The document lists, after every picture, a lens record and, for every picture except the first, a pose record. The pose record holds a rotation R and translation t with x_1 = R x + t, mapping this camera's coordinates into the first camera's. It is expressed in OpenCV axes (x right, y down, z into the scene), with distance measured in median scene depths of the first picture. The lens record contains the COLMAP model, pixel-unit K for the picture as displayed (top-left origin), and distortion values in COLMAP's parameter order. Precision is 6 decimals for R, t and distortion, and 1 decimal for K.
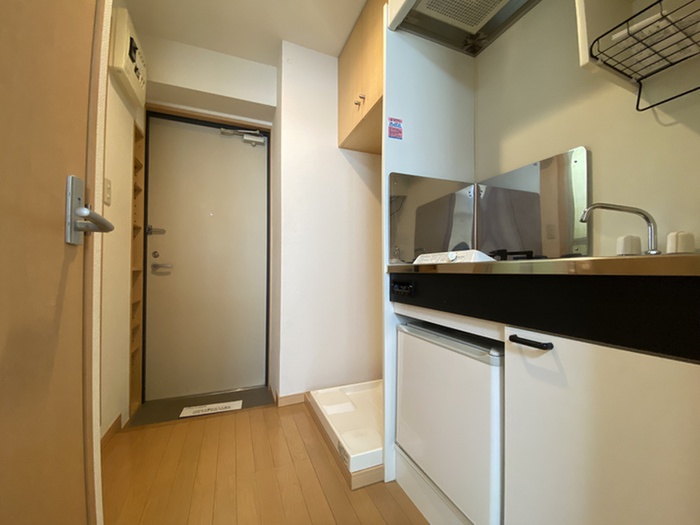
lens RADIAL K [[289.0, 0, 350.0], [0, 289.0, 262.5], [0, 0, 1]] dist [0.009874, -0.013955]
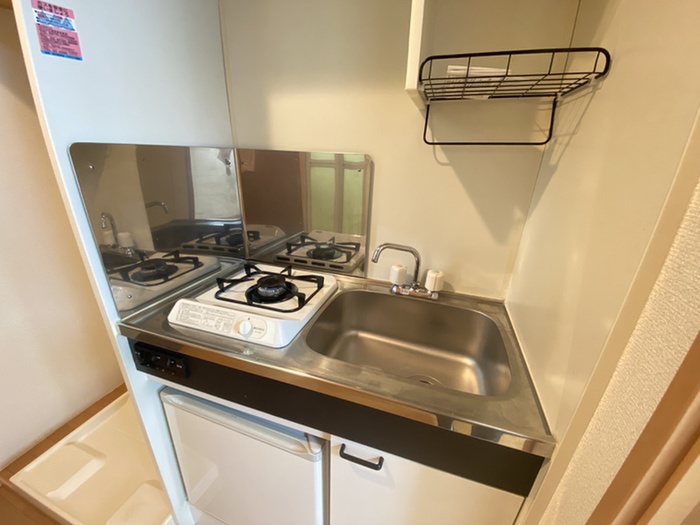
lens RADIAL K [[284.6, 0, 352.7], [0, 284.6, 267.7], [0, 0, 1]] dist [0.017444, -0.016049]
pose [[0.651398, -0.262438, 0.711904, 0.085237], [-0.044324, 0.923511, 0.381002, -0.474270], [-0.757440, -0.279739, 0.589941, 0.491906]]
